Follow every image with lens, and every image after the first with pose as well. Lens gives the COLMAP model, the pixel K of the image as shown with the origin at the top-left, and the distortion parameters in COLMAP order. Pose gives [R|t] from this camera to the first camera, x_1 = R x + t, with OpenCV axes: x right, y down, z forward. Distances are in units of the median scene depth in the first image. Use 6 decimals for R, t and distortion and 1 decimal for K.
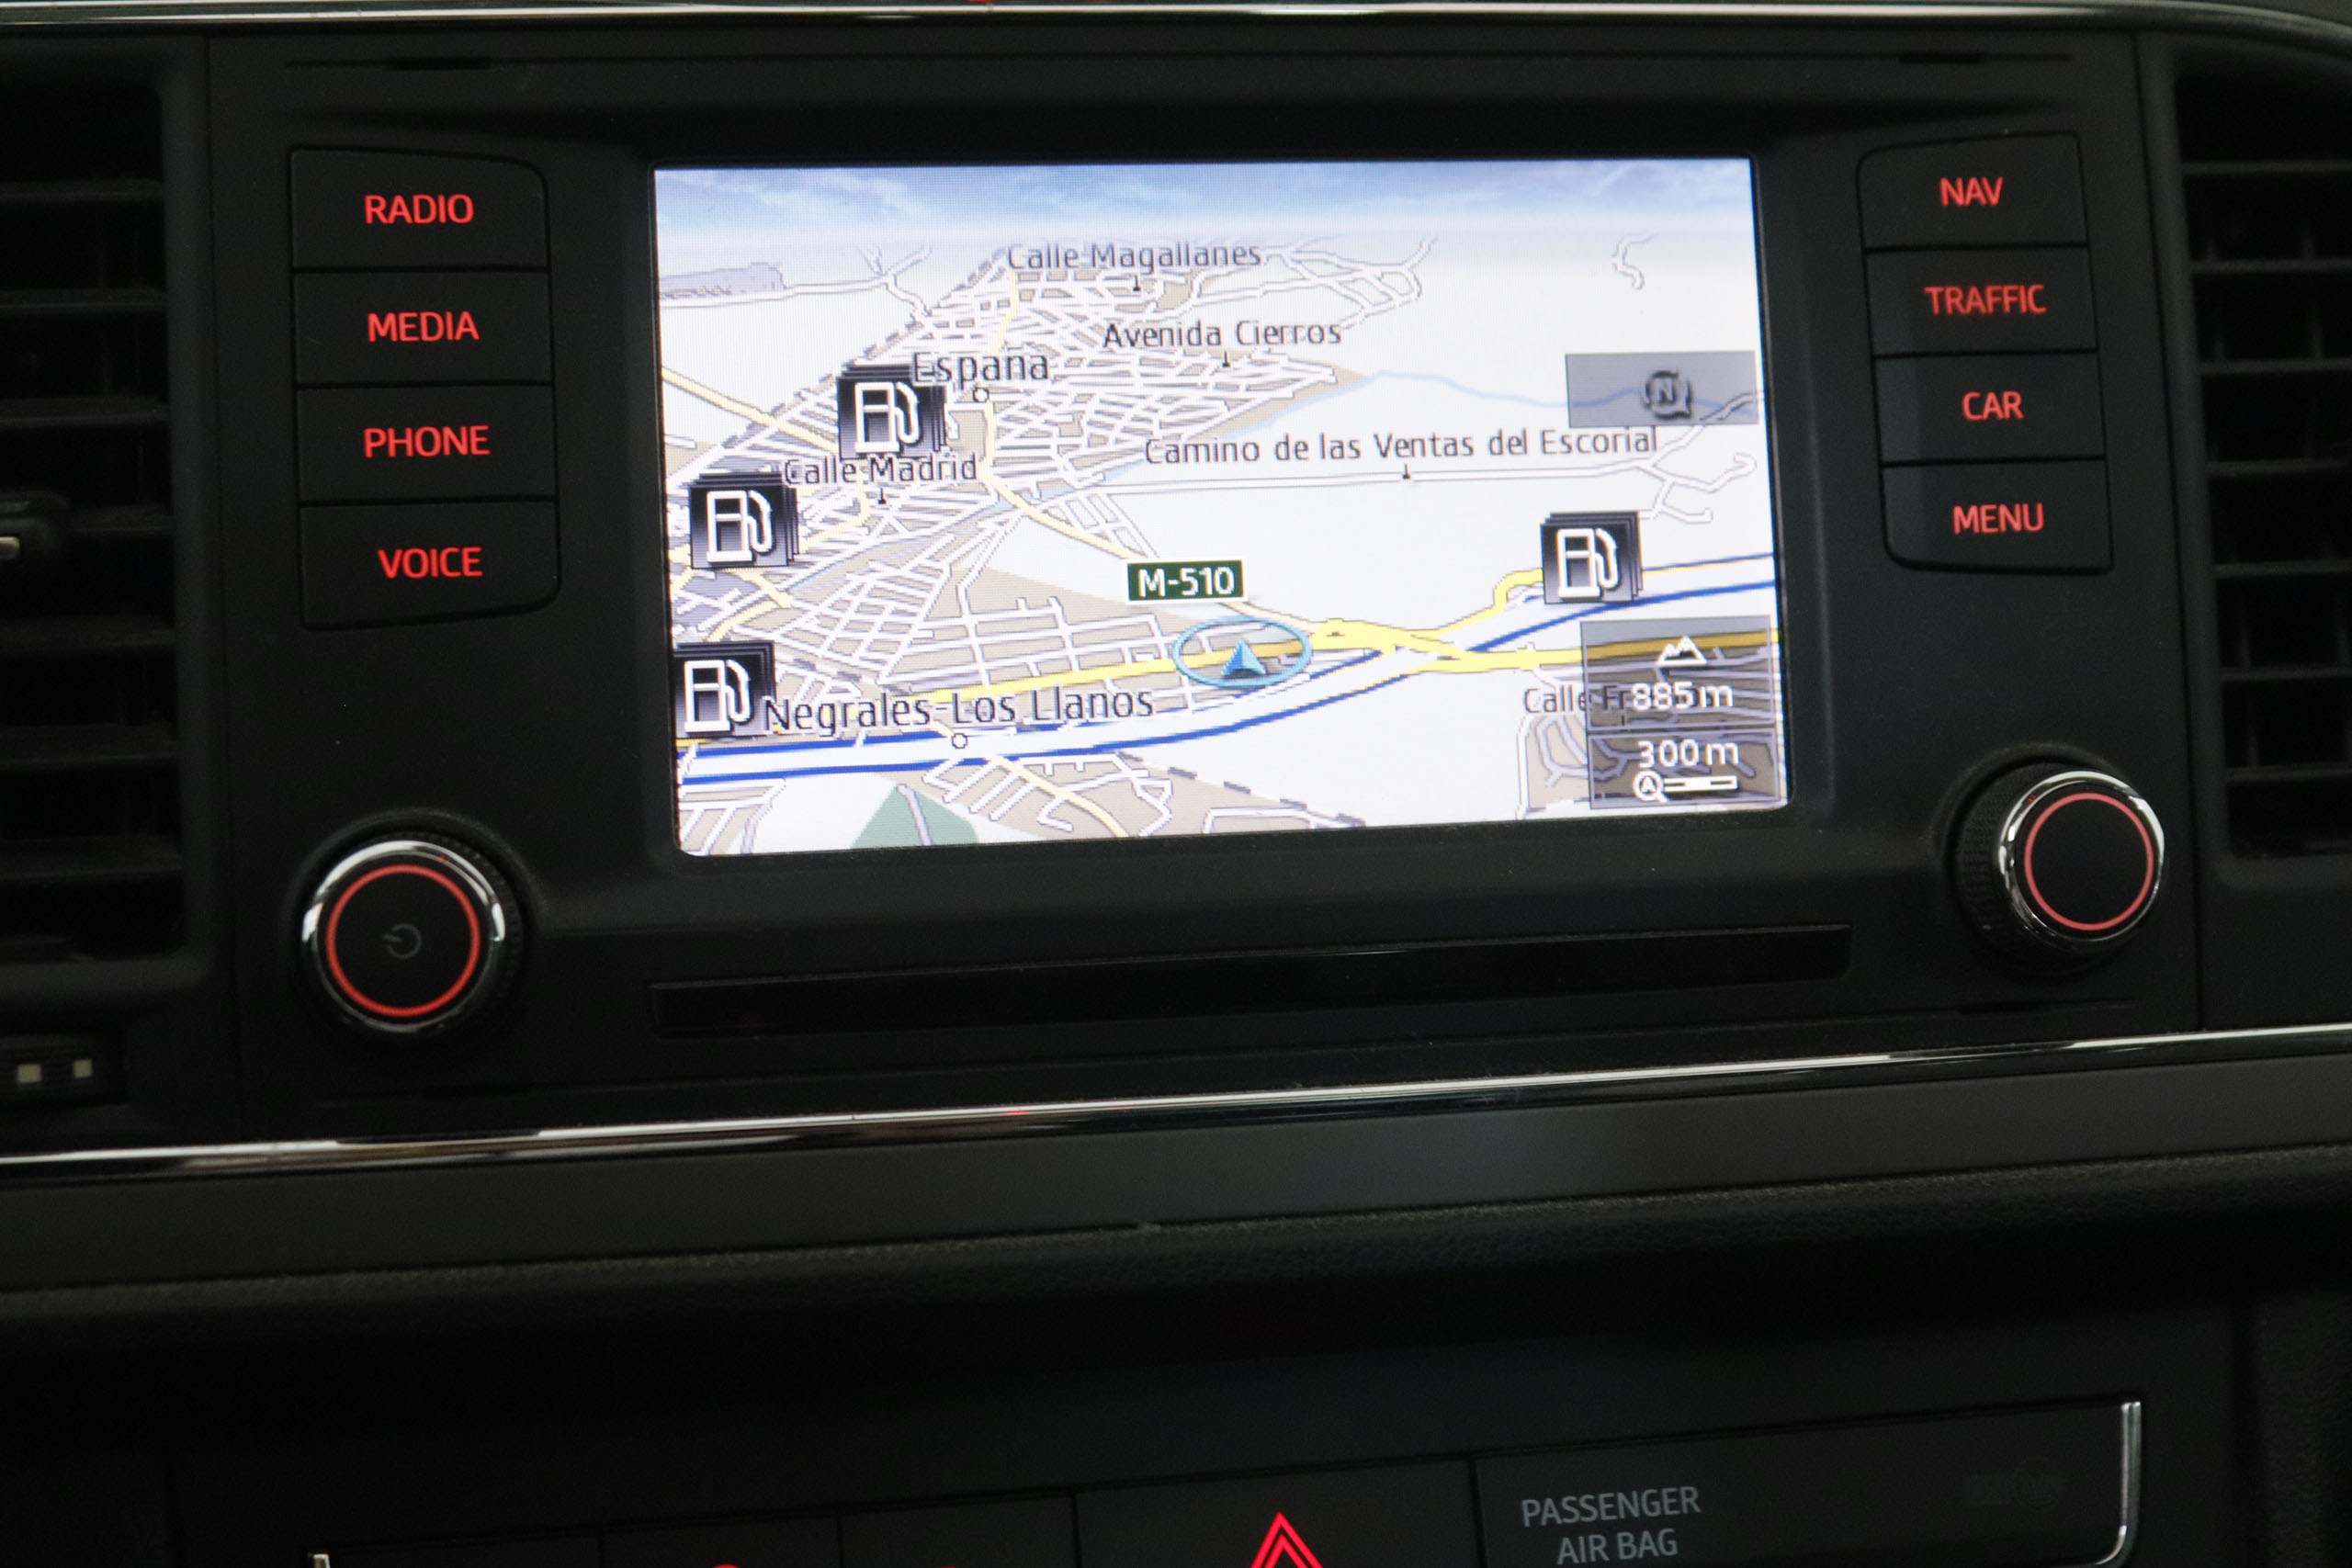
lens RADIAL K [[3355.4, 0, 1167.8], [0, 3355.4, 746.5], [0, 0, 1]] dist [-0.060438, 0.143333]
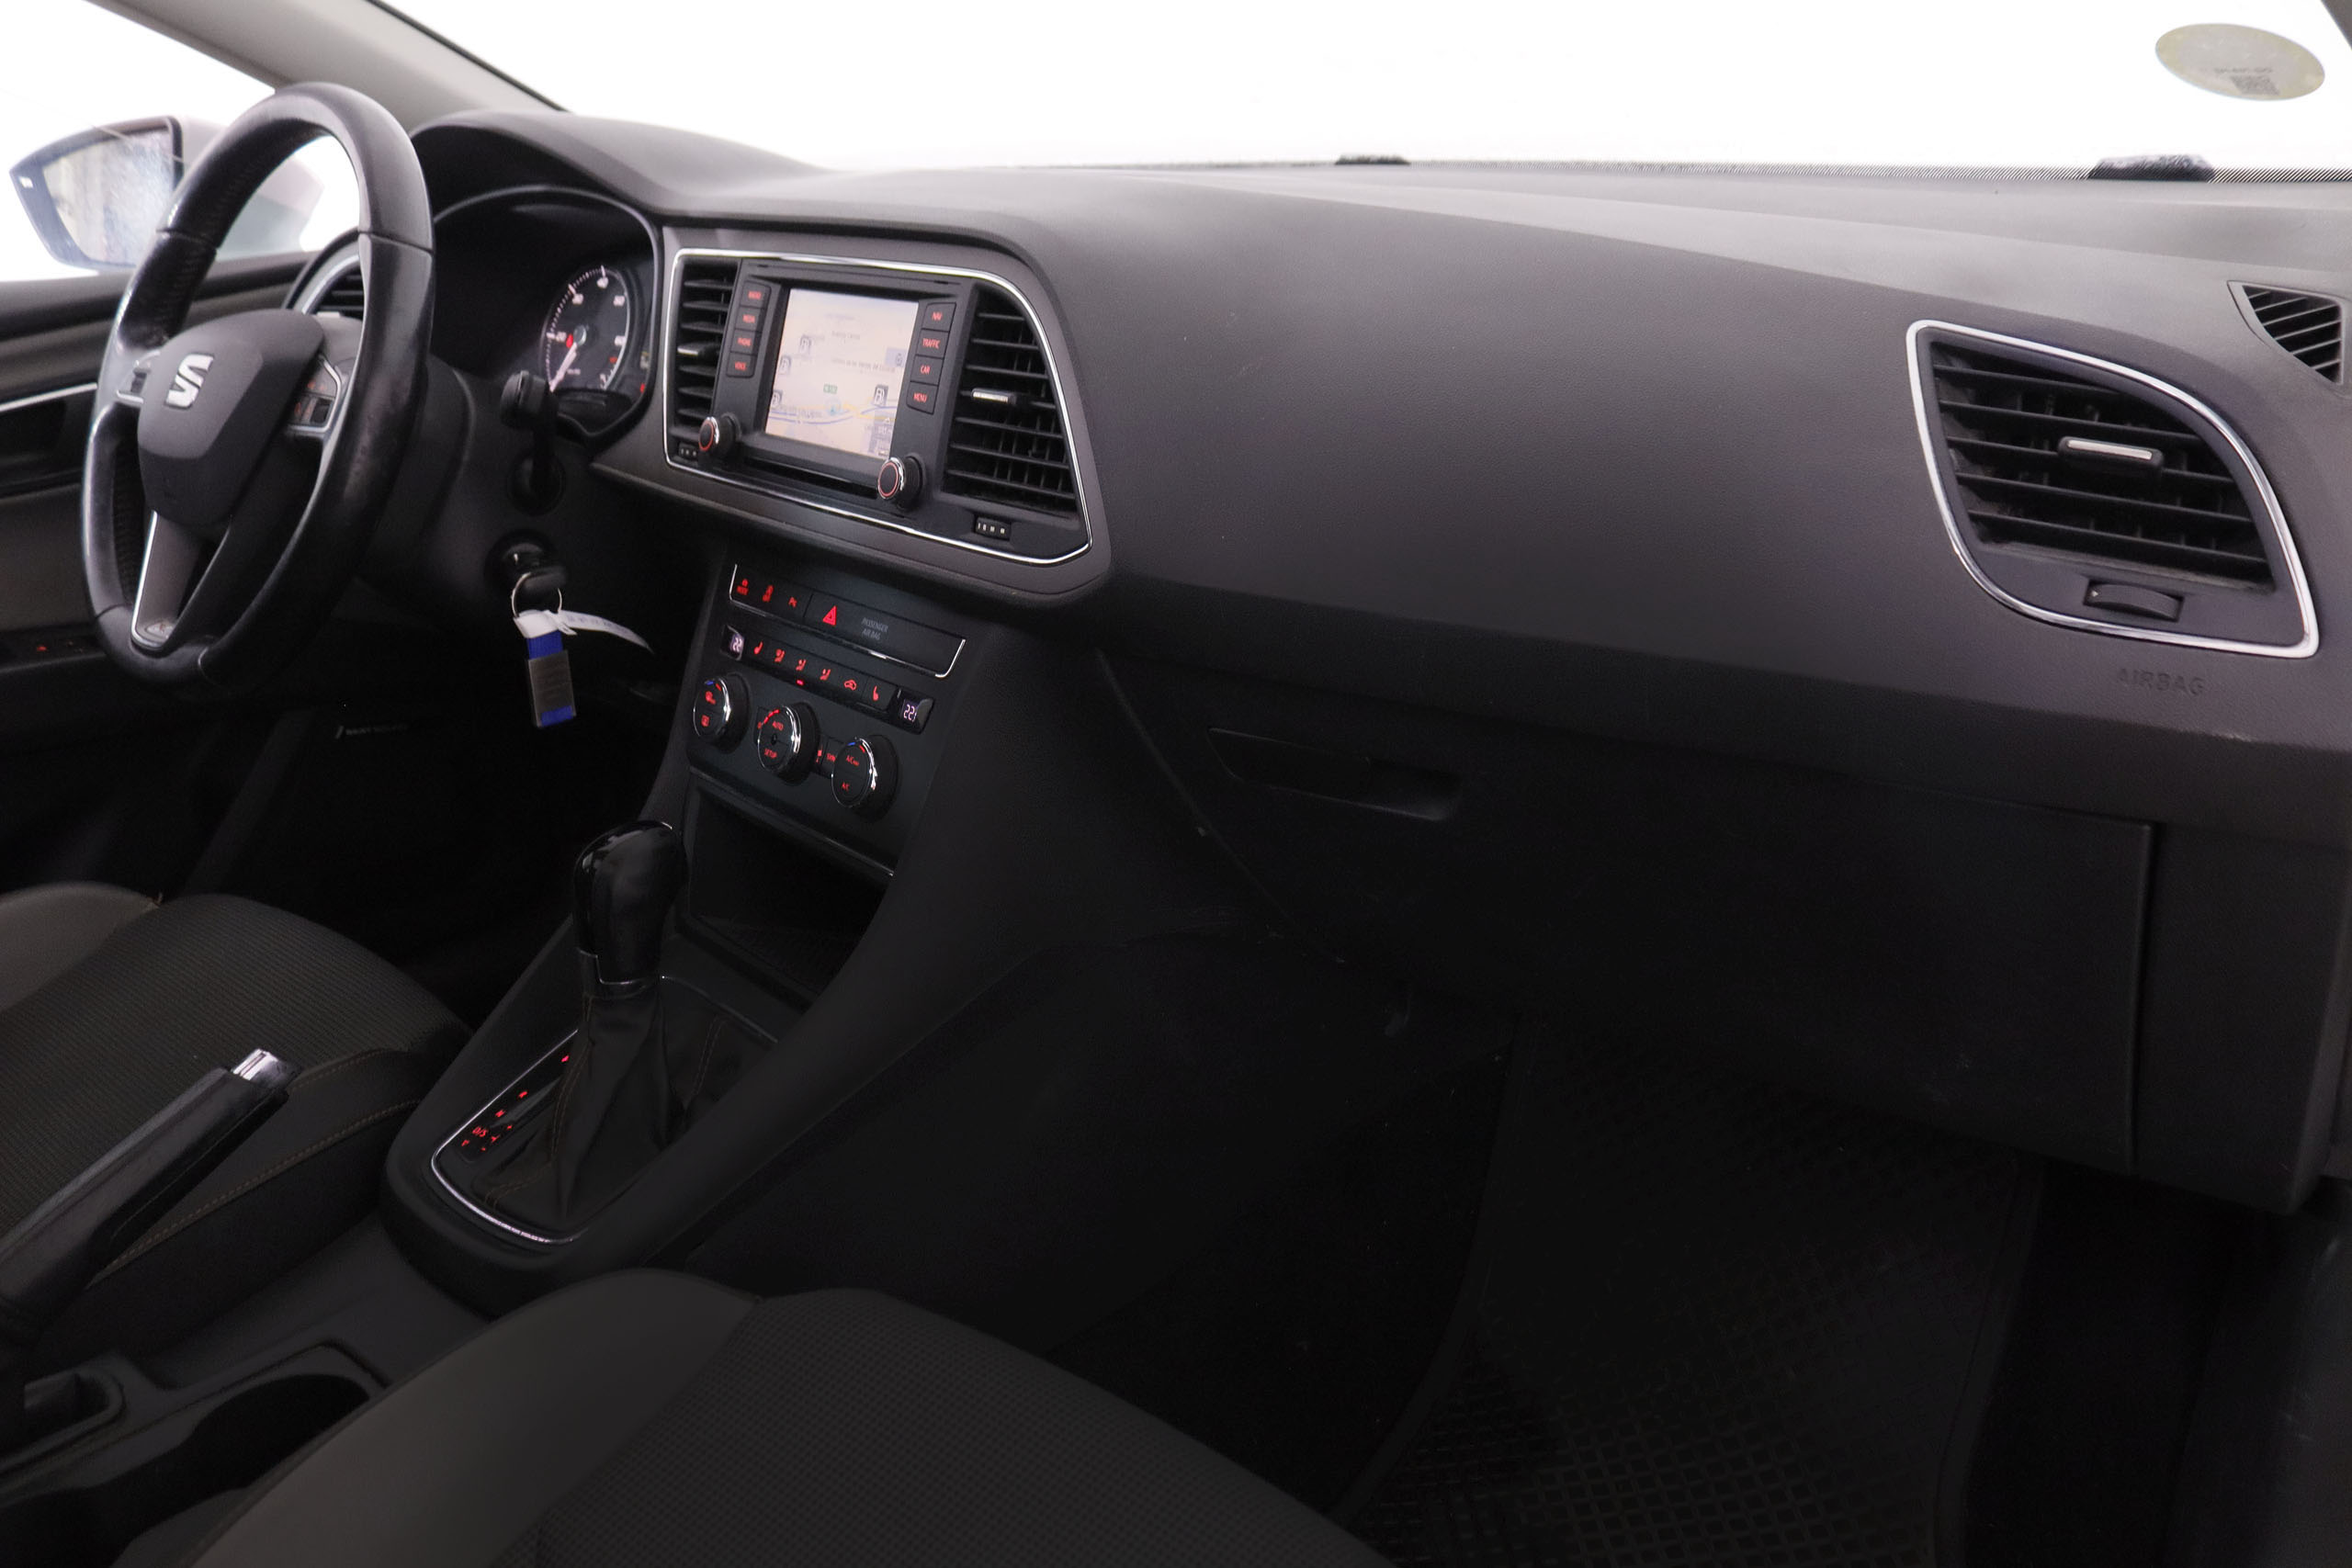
lens RADIAL K [[1921.8, 0, 1176.0], [0, 1921.8, 784.0], [0, 0, 1]] dist [-0.174825, 0.132561]
pose [[0.504187, 0.284491, -0.815390, 2.443015], [-0.182645, 0.957951, 0.221295, -0.188508], [0.844060, 0.037353, 0.534947, 0.052827]]
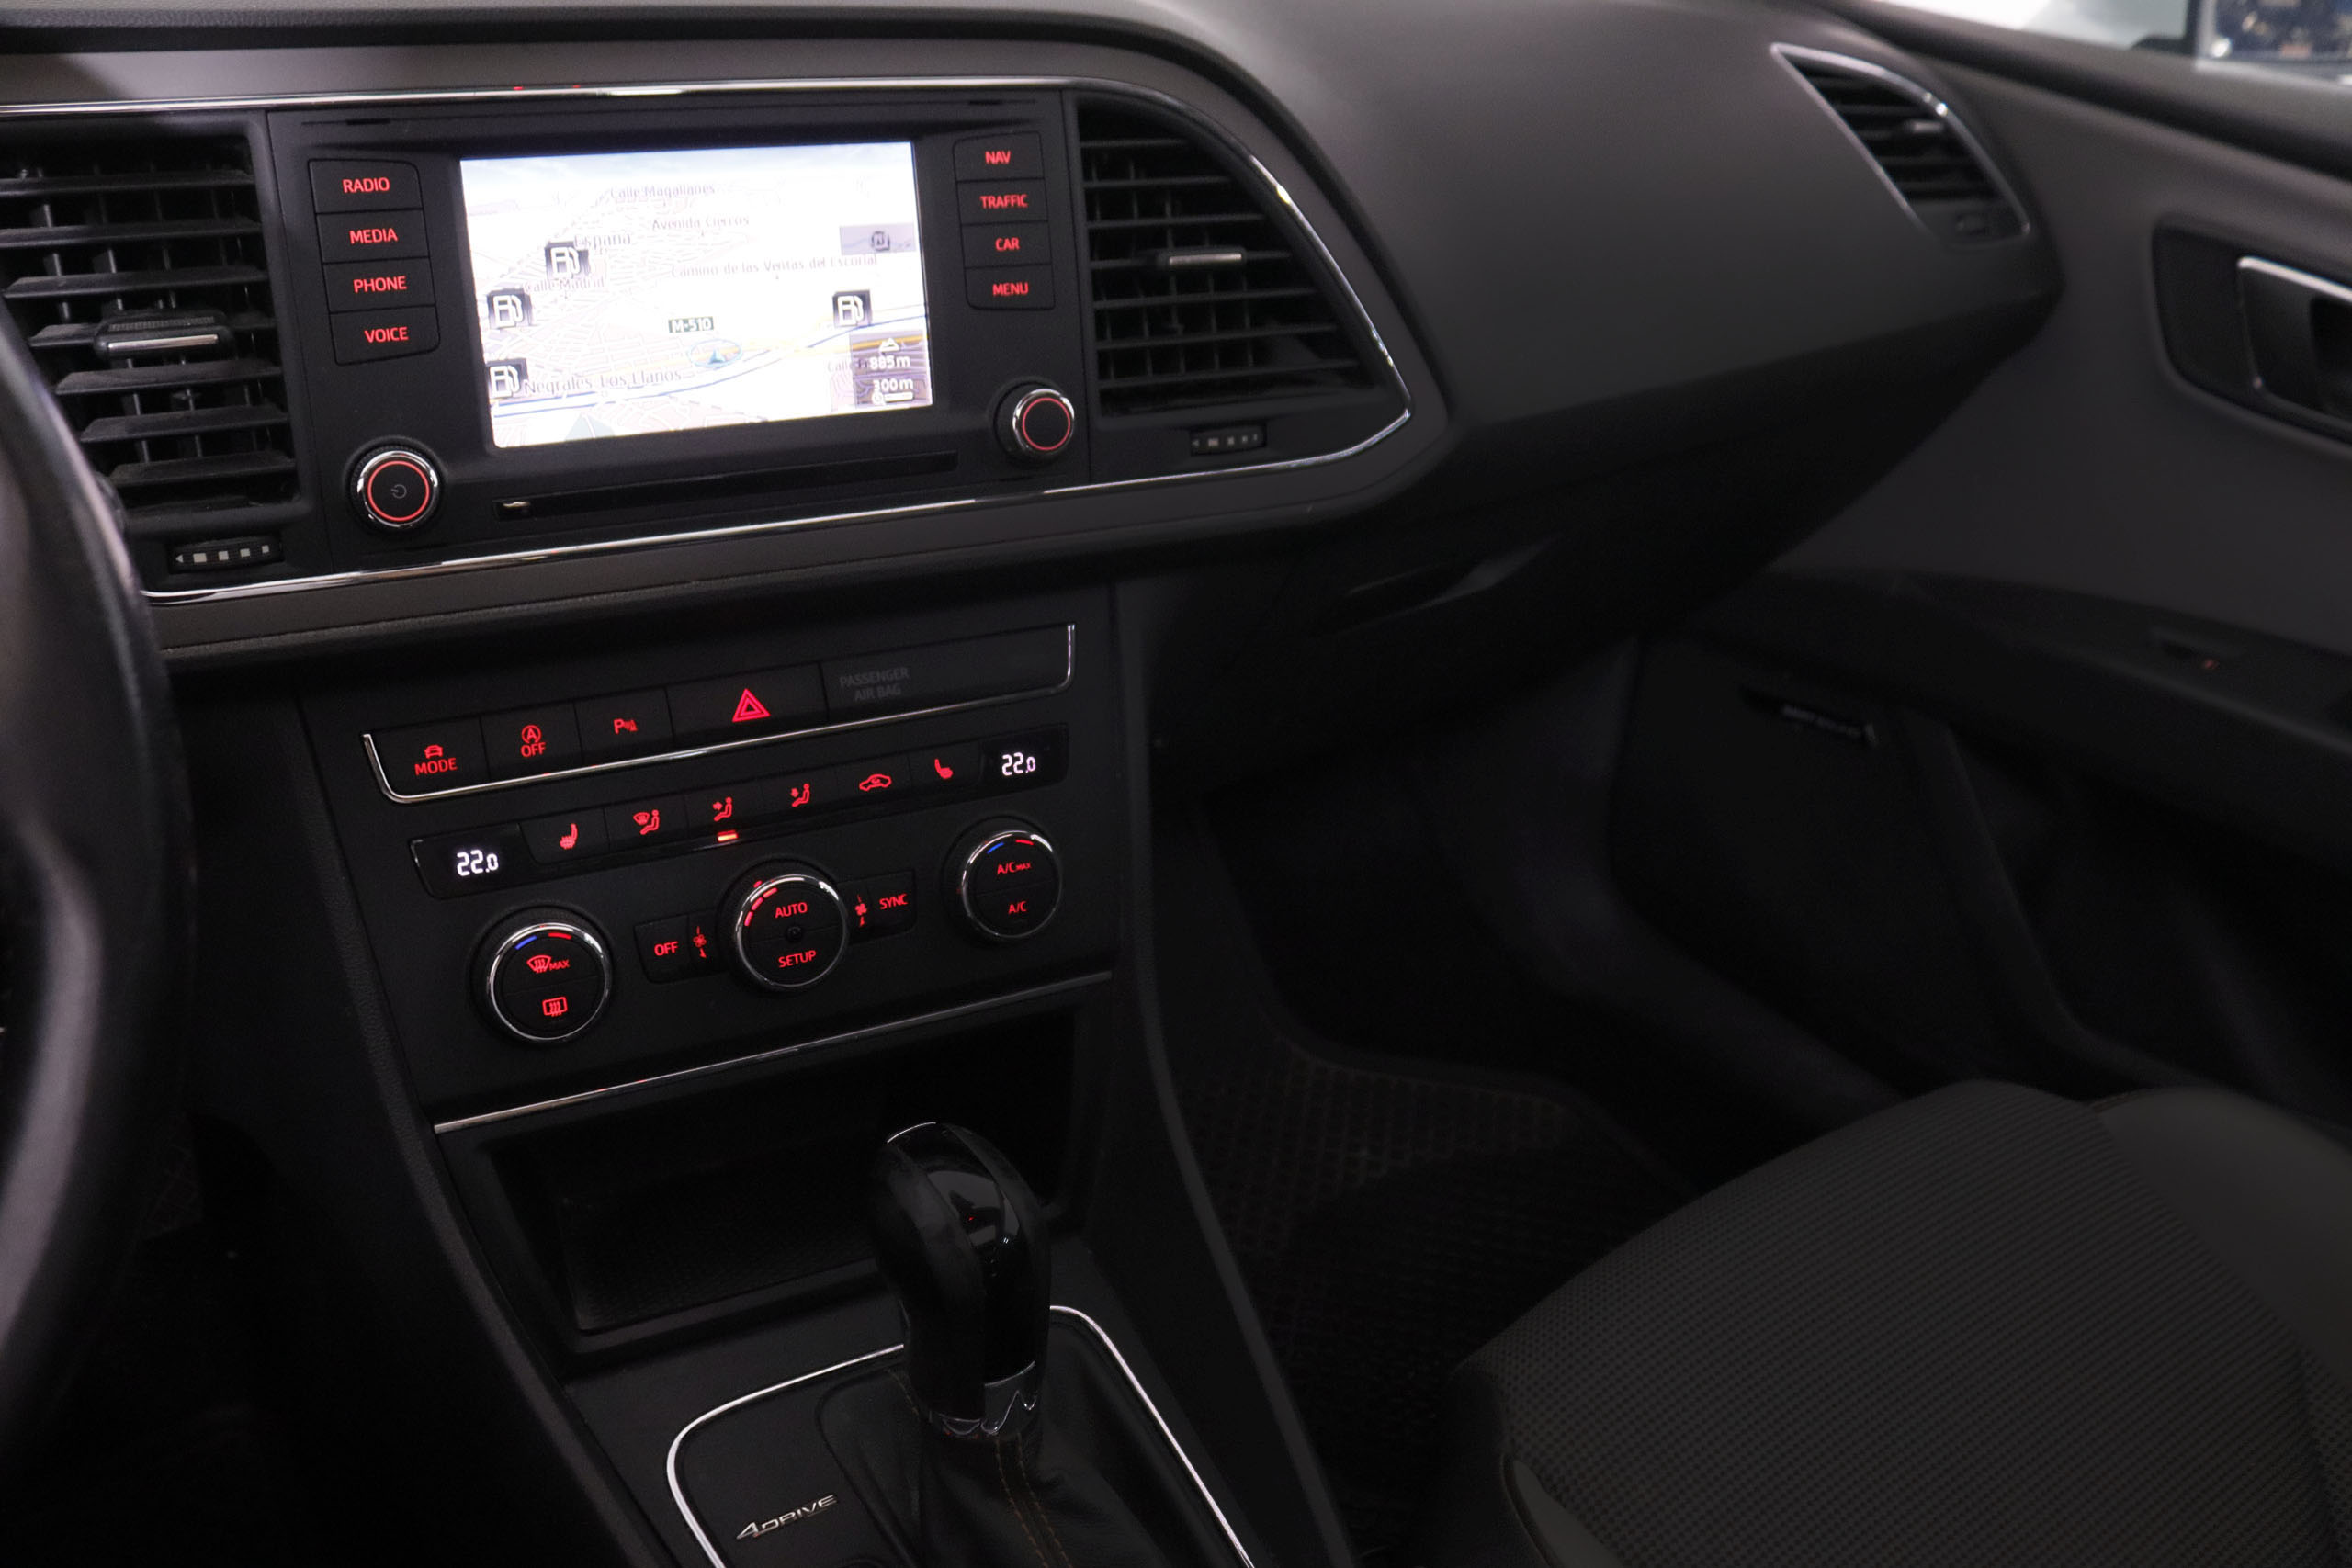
lens RADIAL K [[1921.8, 0, 1176.0], [0, 1921.8, 784.0], [0, 0, 1]] dist [-0.174825, 0.132561]
pose [[0.953383, -0.085372, 0.289435, -0.084776], [0.005412, 0.963829, 0.266466, -0.090761], [-0.301715, -0.252477, 0.919360, -0.475364]]
